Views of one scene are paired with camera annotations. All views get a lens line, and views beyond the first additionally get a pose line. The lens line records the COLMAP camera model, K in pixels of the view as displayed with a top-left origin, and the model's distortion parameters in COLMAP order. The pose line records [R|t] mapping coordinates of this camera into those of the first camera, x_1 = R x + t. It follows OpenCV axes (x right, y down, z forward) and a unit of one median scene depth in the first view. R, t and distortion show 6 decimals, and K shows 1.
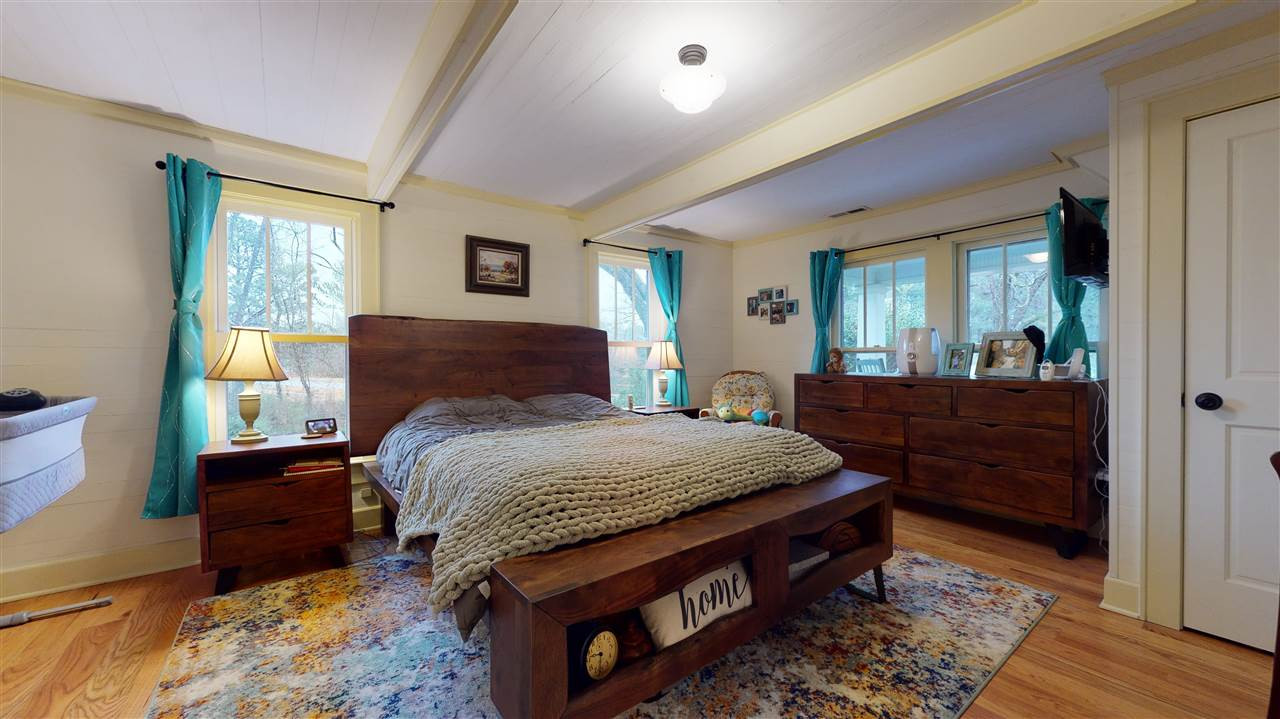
lens RADIAL K [[470.3, 0, 639.8], [0, 470.3, 360.7], [0, 0, 1]] dist [-0.001377, 0.000053]
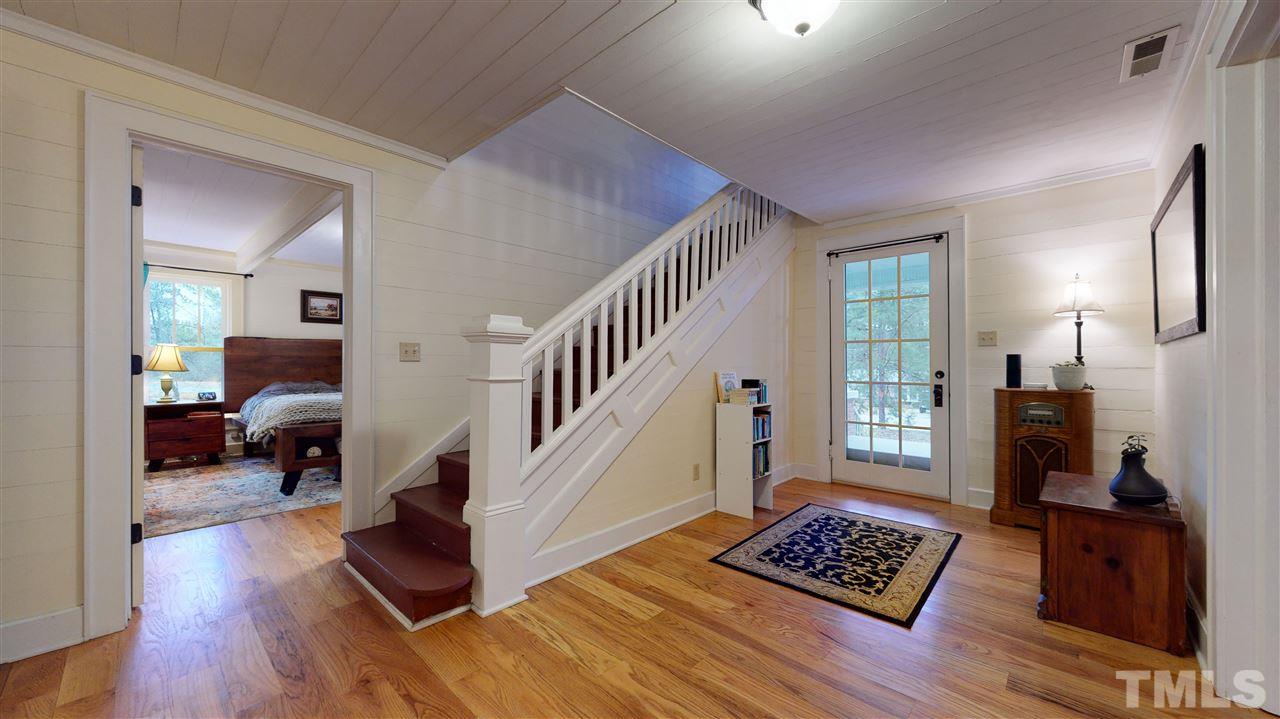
lens RADIAL K [[470.3, 0, 640.5], [0, 470.3, 359.2], [0, 0, 1]] dist [-0.001377, 0.000053]
pose [[0.985092, -0.000700, 0.172025, 0.658672], [0.002852, 0.999921, -0.012267, 0.017312], [-0.172002, 0.012575, 0.985016, -1.072244]]
